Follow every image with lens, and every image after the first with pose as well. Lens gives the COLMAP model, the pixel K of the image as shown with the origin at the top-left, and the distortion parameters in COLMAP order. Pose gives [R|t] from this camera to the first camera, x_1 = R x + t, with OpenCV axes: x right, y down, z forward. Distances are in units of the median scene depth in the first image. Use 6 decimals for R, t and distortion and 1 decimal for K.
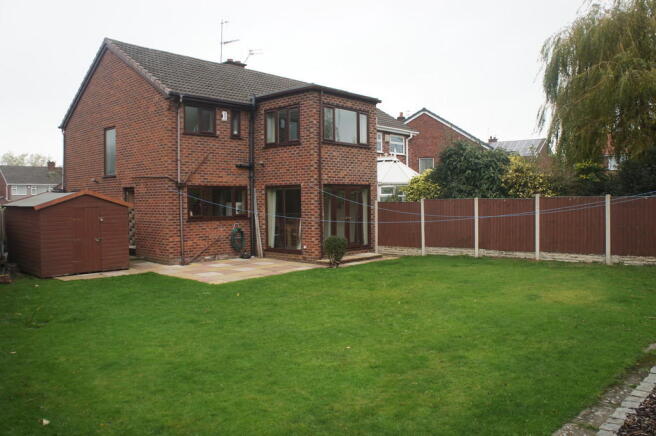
lens RADIAL K [[504.5, 0, 324.5], [0, 504.5, 210.8], [0, 0, 1]] dist [-0.188568, 0.127477]
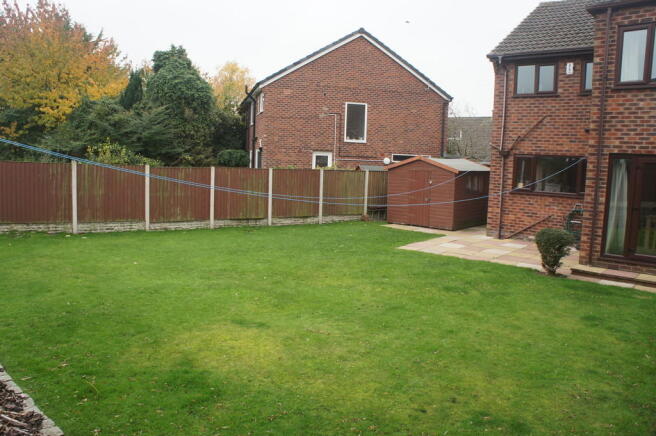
lens RADIAL K [[504.5, 0, 324.5], [0, 504.5, 210.8], [0, 0, 1]] dist [-0.188568, 0.127477]
pose [[0.039661, 0.114222, -0.992663, 0.601726], [-0.058485, 0.992007, 0.111810, -0.027000], [0.997500, 0.053621, 0.046024, 0.604590]]
